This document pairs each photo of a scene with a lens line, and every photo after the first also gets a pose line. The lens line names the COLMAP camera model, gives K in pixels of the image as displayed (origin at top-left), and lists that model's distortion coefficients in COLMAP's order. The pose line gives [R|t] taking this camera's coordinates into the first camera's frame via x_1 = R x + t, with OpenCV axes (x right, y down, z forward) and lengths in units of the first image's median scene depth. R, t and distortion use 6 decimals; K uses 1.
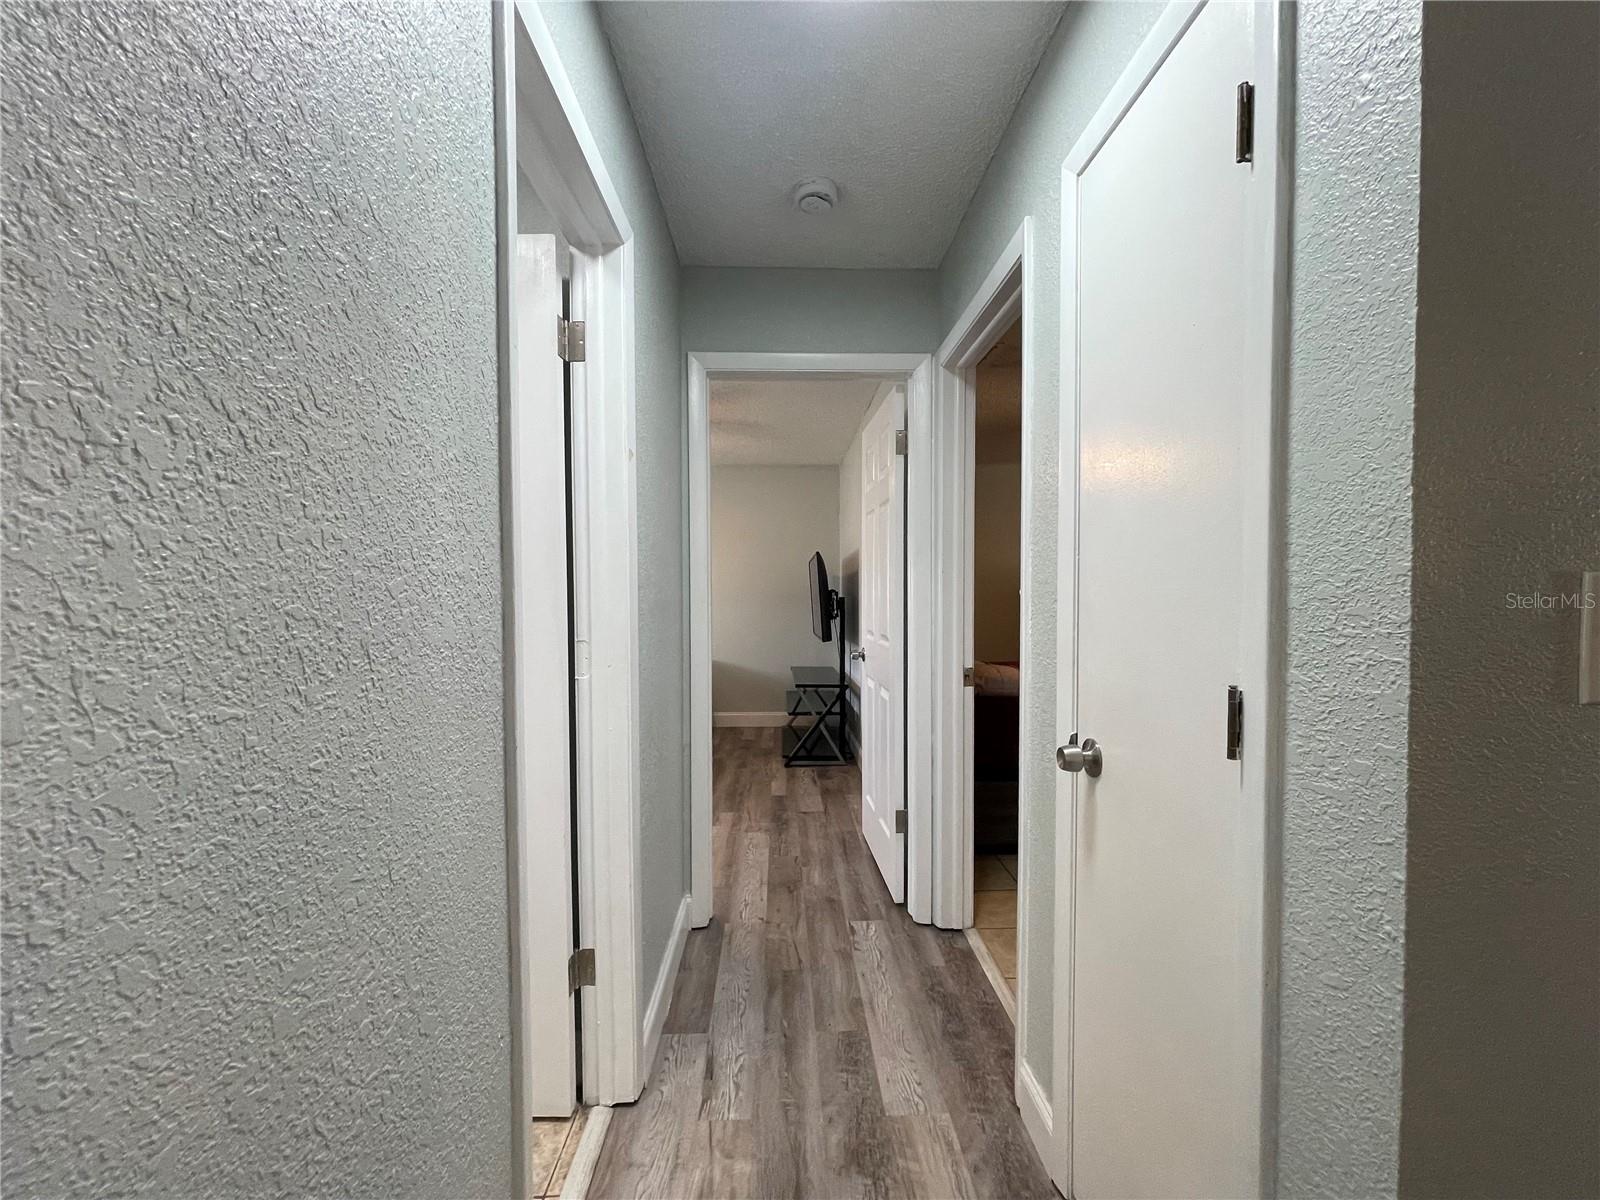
lens RADIAL K [[642.5, 0, 801.1], [0, 642.5, 608.0], [0, 0, 1]] dist [0.001143, -0.000253]
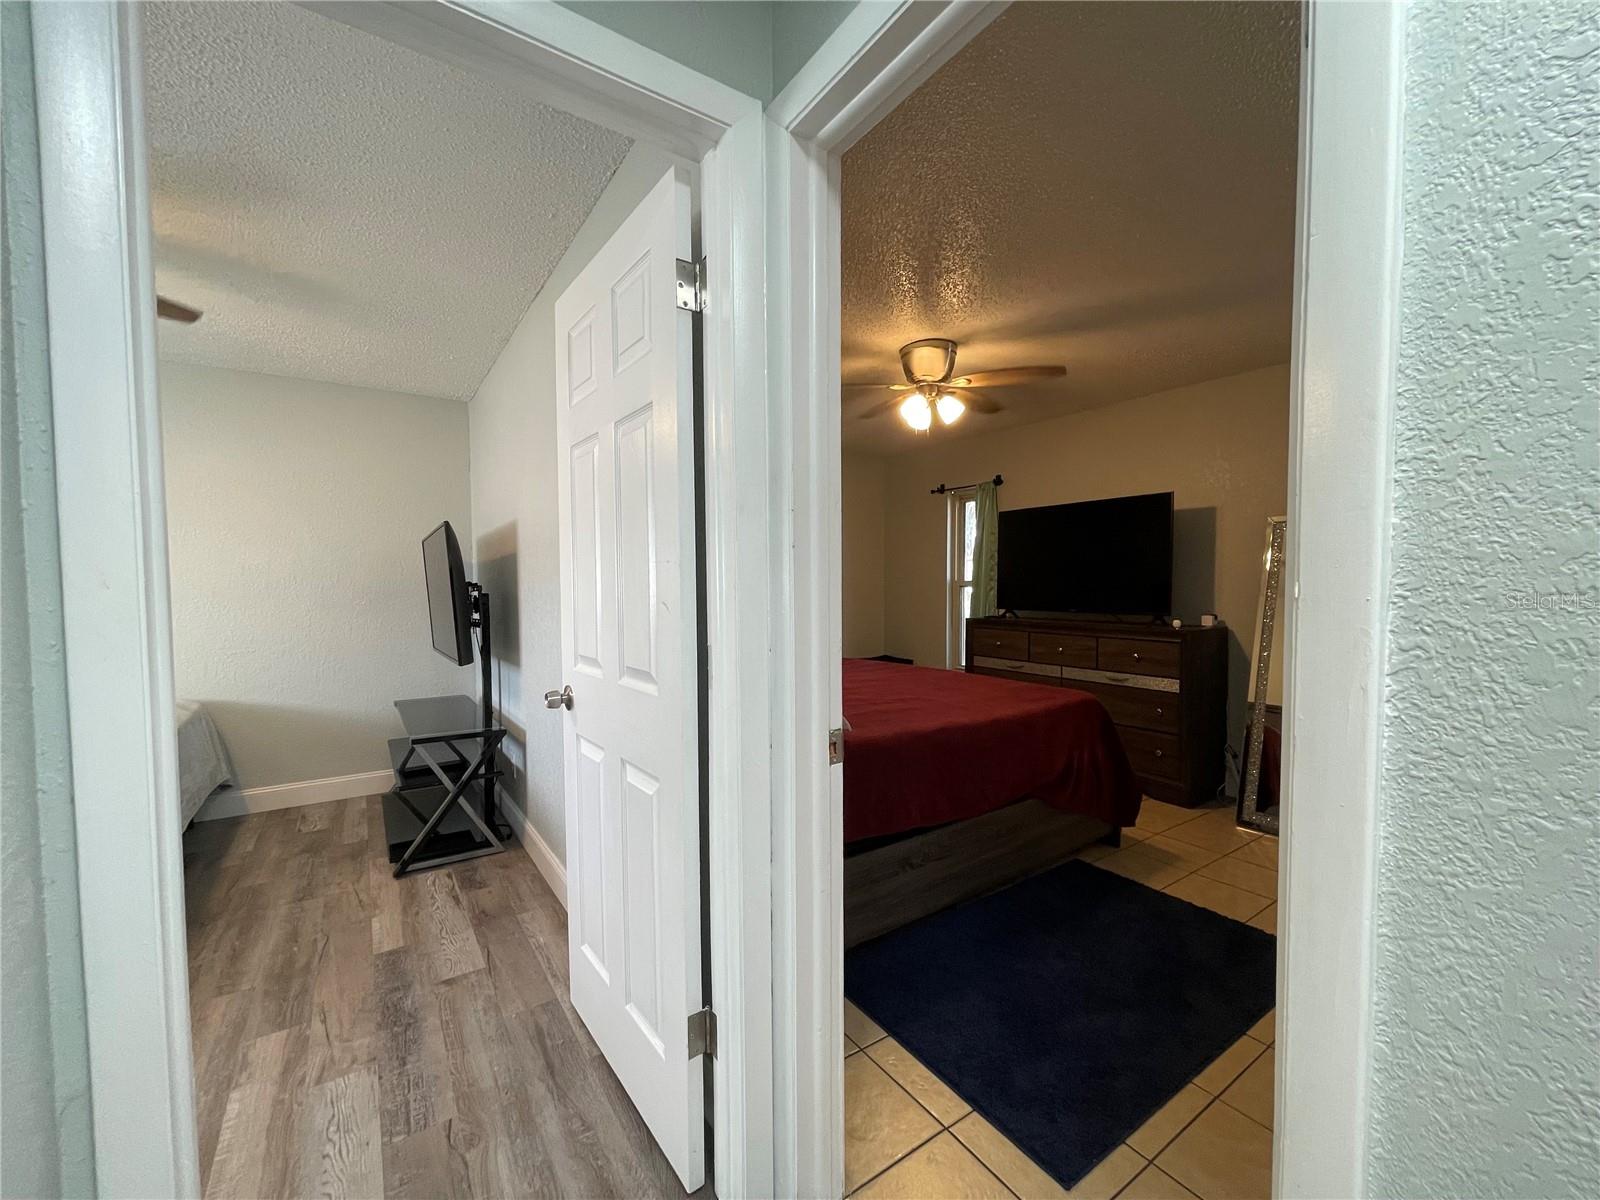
lens RADIAL K [[642.5, 0, 801.1], [0, 642.5, 608.0], [0, 0, 1]] dist [0.001143, -0.000253]
pose [[0.840783, -0.025945, 0.540750, -0.028791], [0.019561, 0.999655, 0.017549, -0.010312], [-0.541018, -0.004177, 0.841000, 0.340872]]
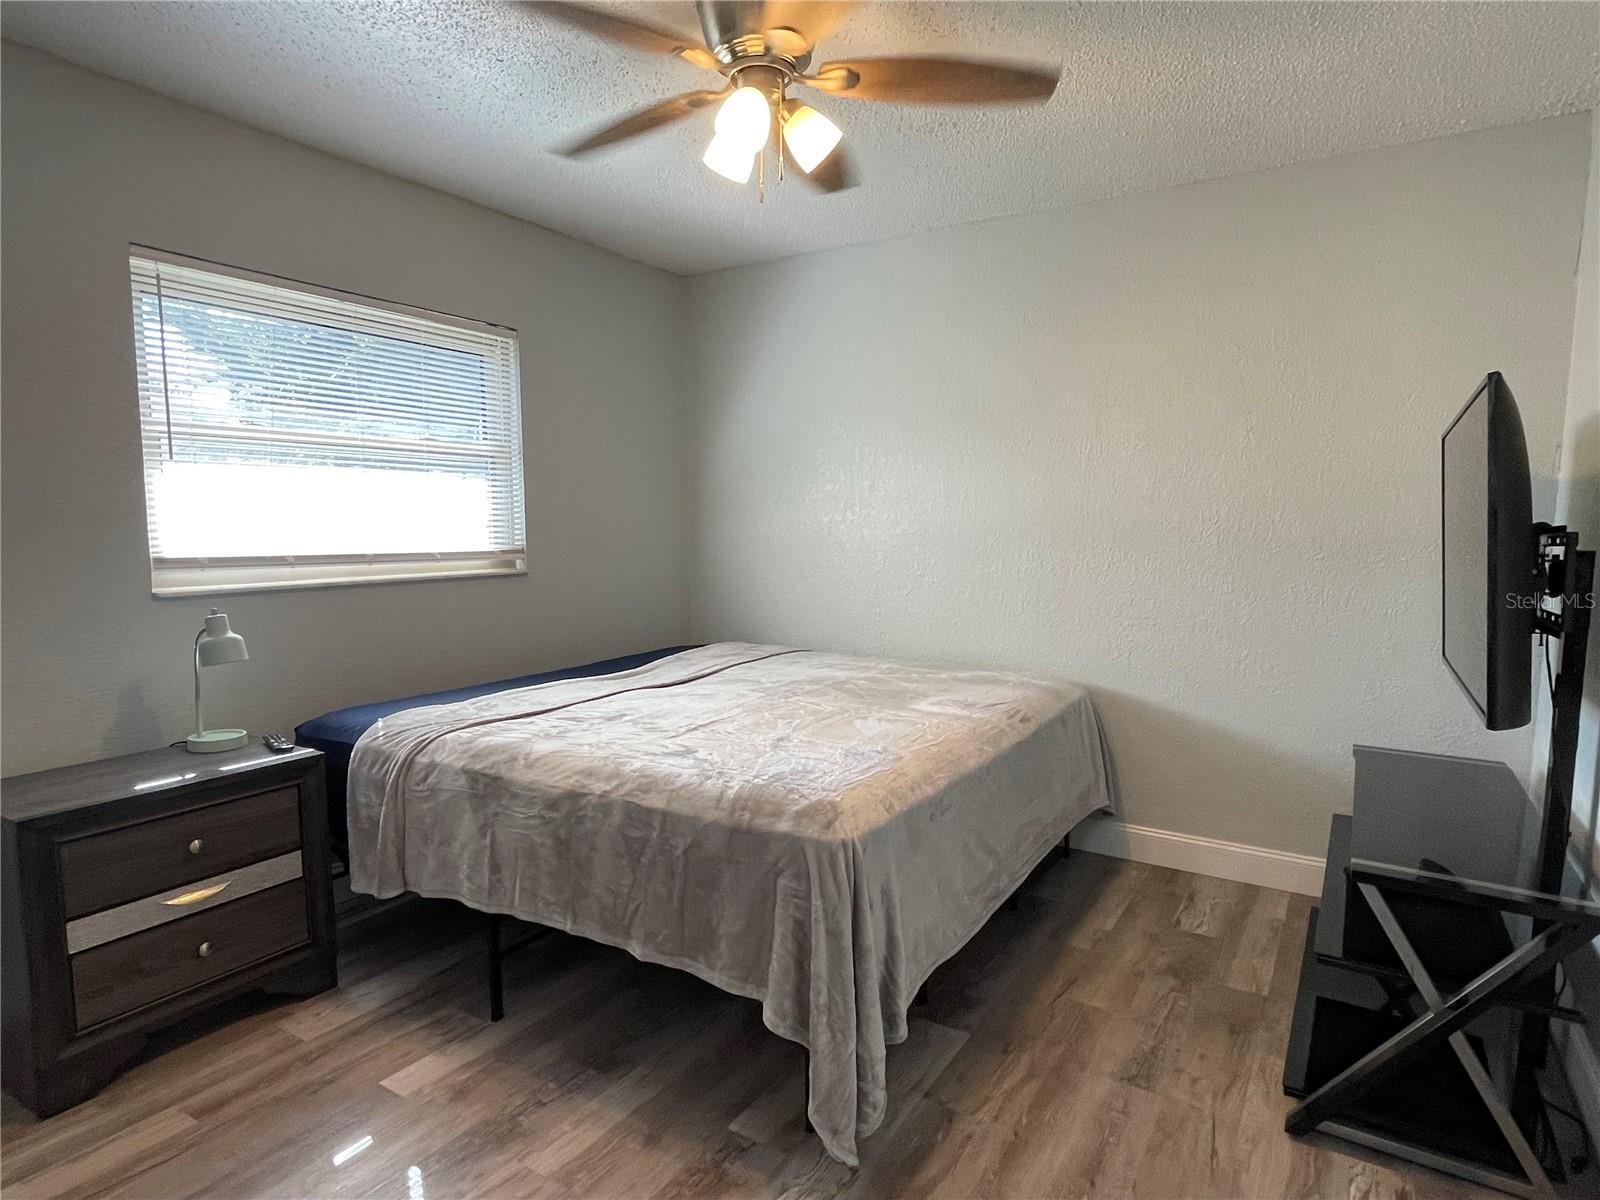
lens RADIAL K [[896.9, 0, 799.7], [0, 896.9, 623.2], [0, 0, 1]] dist [-0.015669, 0.009644]
pose [[0.826260, 0.066388, -0.559363, 0.002729], [-0.016135, 0.995412, 0.094308, -0.022220], [0.563058, -0.068897, 0.823541, 0.655008]]
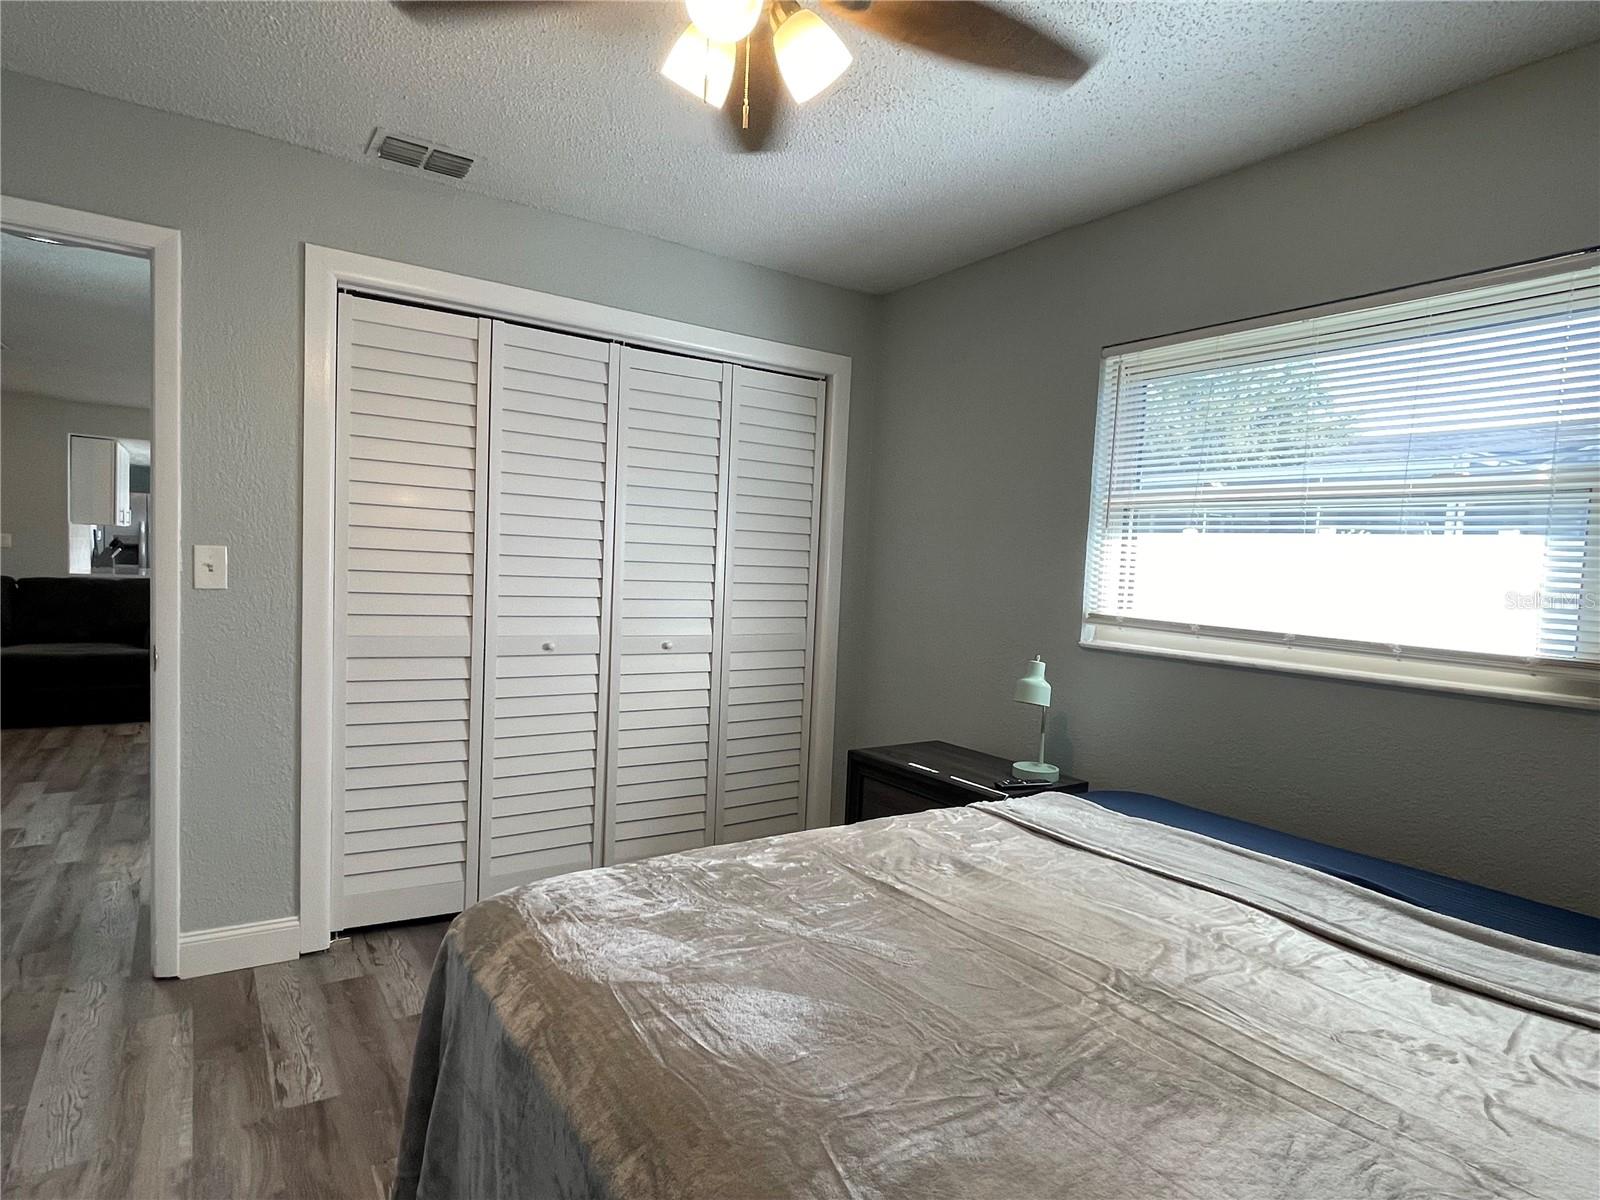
lens RADIAL K [[896.9, 0, 799.7], [0, 896.9, 623.2], [0, 0, 1]] dist [-0.015669, 0.009644]
pose [[-0.846488, -0.005019, -0.532385, -0.141066], [-0.061593, 0.994165, 0.088560, -0.043266], [0.528834, 0.107756, -0.841857, 1.420539]]
